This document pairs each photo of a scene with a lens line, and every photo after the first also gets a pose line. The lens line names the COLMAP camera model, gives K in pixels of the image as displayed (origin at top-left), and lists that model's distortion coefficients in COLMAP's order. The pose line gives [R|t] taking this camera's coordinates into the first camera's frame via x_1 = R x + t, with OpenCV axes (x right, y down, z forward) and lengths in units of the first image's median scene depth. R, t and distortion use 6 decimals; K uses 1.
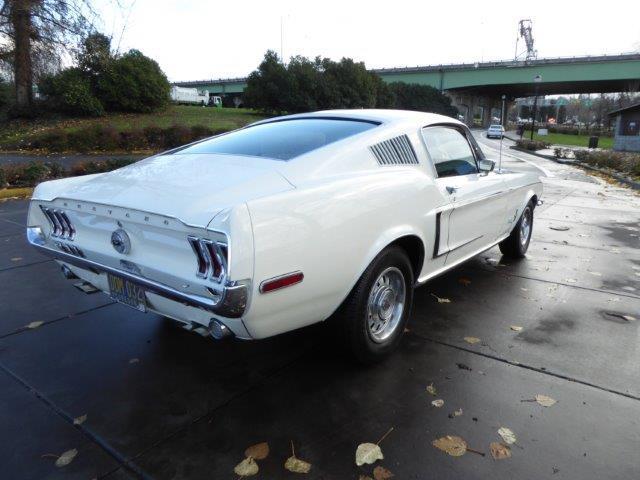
lens RADIAL K [[448.1, 0, 320.0], [0, 448.1, 240.0], [0, 0, 1]] dist [-0.008972, 0.000000]
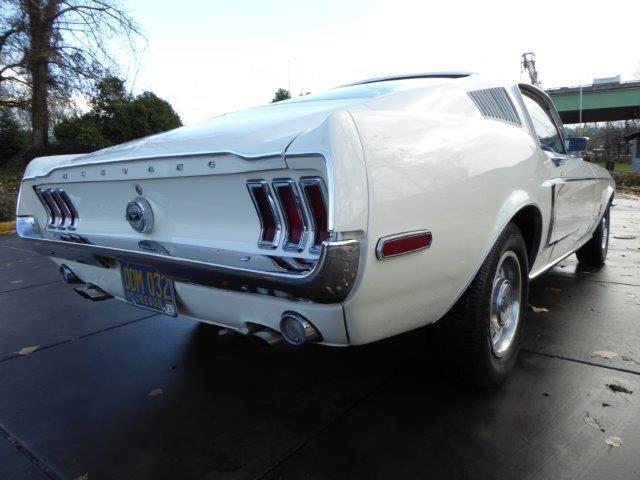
lens RADIAL K [[448.1, 0, 320.0], [0, 448.1, 240.0], [0, 0, 1]] dist [-0.008972, 0.000000]
pose [[0.999278, -0.030769, -0.022273, -0.127026], [0.028814, 0.996105, -0.083330, 0.092392], [0.024750, 0.082628, 0.996273, 0.265381]]
